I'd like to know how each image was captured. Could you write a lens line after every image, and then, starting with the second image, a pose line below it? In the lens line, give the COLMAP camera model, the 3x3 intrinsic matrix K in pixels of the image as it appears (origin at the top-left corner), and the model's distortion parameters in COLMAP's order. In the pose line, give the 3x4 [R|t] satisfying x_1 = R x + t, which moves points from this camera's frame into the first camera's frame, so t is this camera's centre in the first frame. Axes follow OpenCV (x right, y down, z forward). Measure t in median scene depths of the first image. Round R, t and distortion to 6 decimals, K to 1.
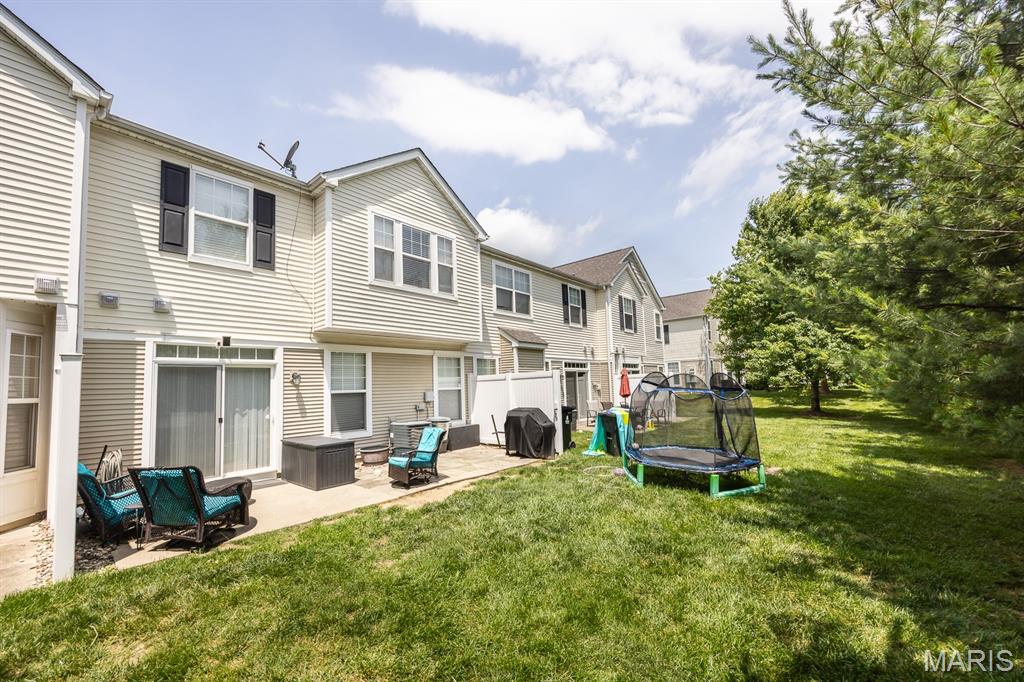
lens RADIAL K [[390.1, 0, 517.1], [0, 390.1, 341.1], [0, 0, 1]] dist [-0.002481, -0.000248]
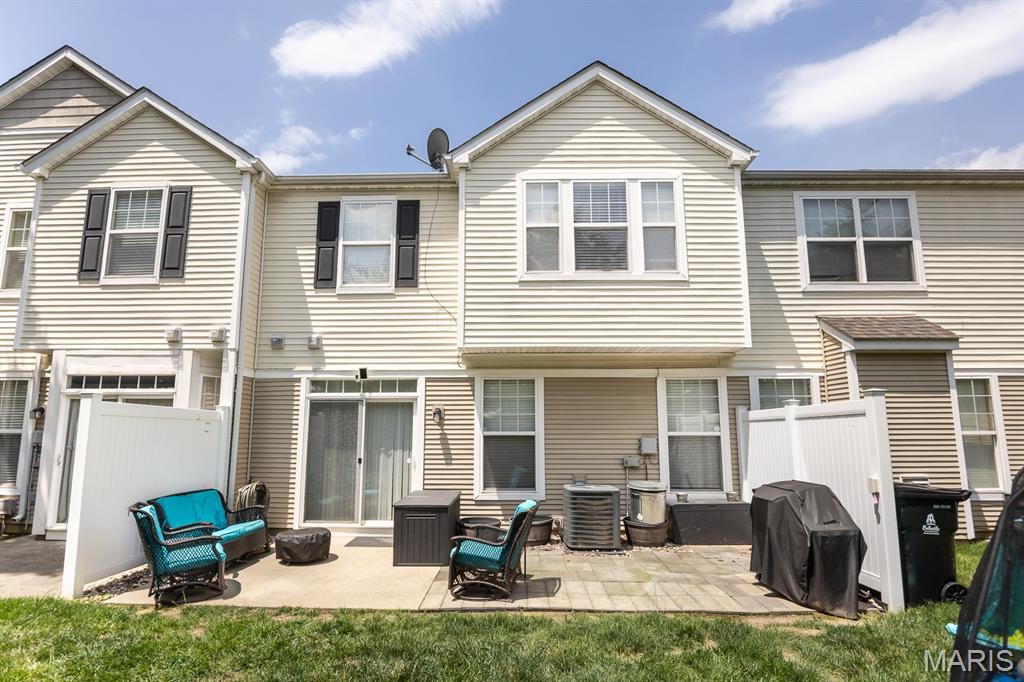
lens RADIAL K [[495.0, 0, 511.7], [0, 495.0, 352.5], [0, 0, 1]] dist [-0.024861, 0.000381]
pose [[0.634560, -0.088742, -0.767762, 0.307153], [0.068425, 0.995936, -0.058562, 0.036477], [0.769839, -0.015373, 0.638053, 0.451808]]
